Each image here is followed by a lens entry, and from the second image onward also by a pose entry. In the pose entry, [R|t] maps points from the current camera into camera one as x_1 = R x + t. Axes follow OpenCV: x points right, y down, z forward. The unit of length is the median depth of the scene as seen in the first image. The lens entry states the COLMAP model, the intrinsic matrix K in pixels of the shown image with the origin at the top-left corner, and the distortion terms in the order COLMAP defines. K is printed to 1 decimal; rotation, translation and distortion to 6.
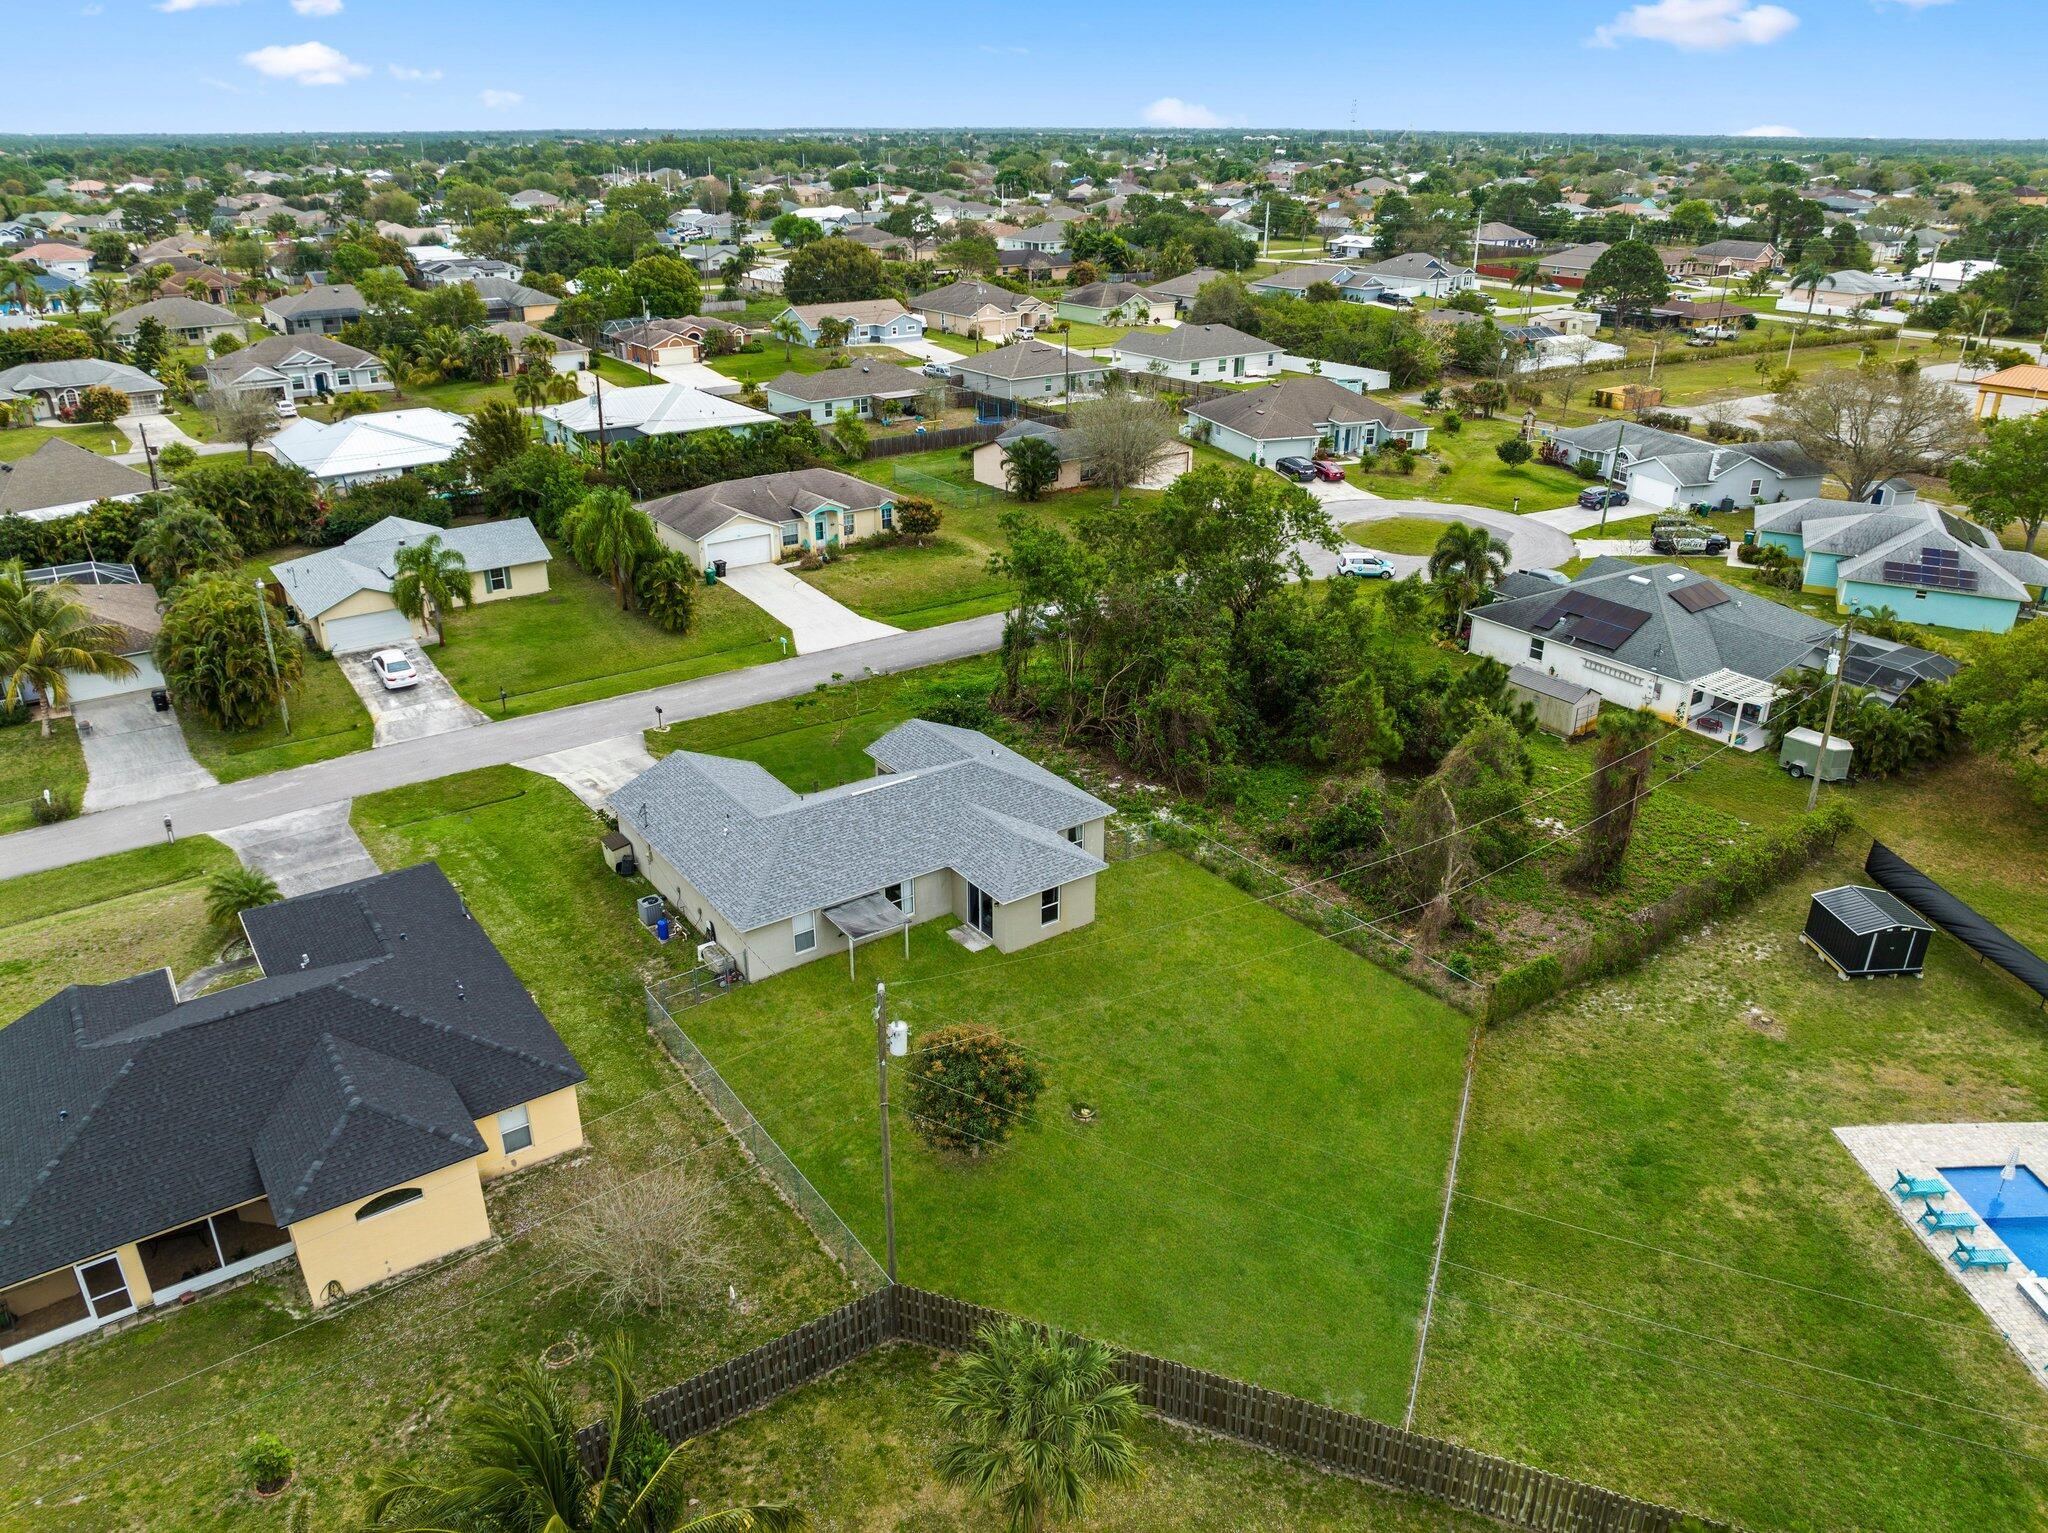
lens RADIAL K [[1441.5, 0, 1024.0], [0, 1441.5, 766.5], [0, 0, 1]] dist [-0.040528, -0.002223]
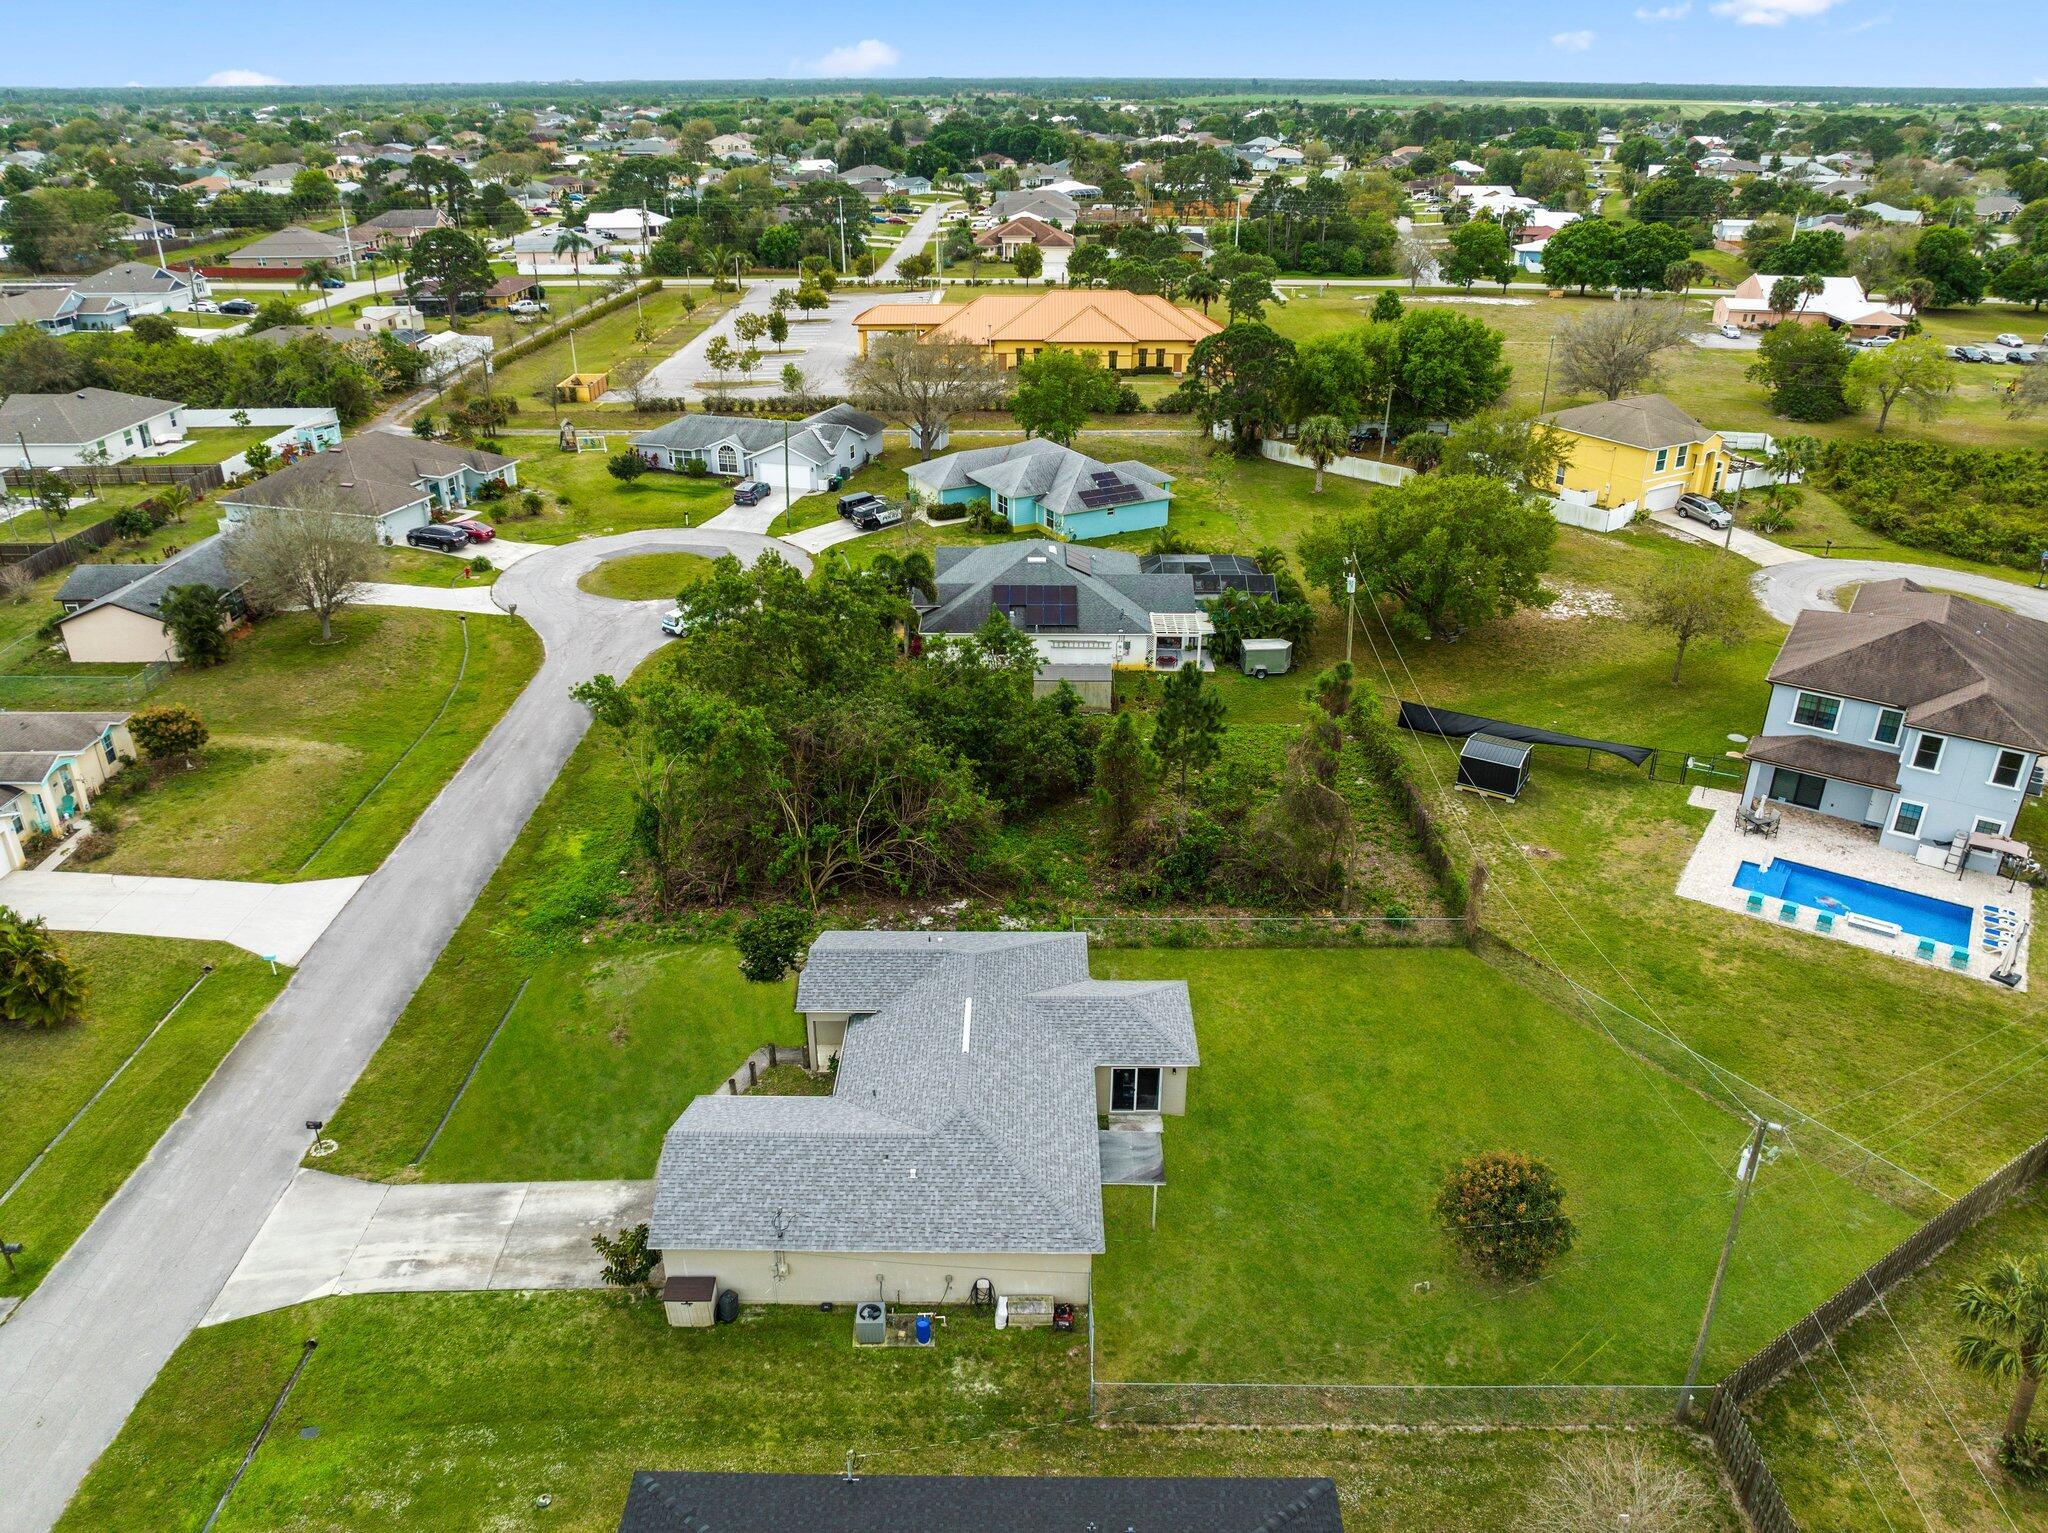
lens RADIAL K [[1428.4, 0, 1024.0], [0, 1428.4, 766.5], [0, 0, 1]] dist [-0.001197, -0.047122]
pose [[0.589547, -0.355932, 0.725084, -0.394063], [0.333153, 0.924914, 0.183148, -0.167769], [-0.735829, 0.133590, 0.663860, 0.252989]]
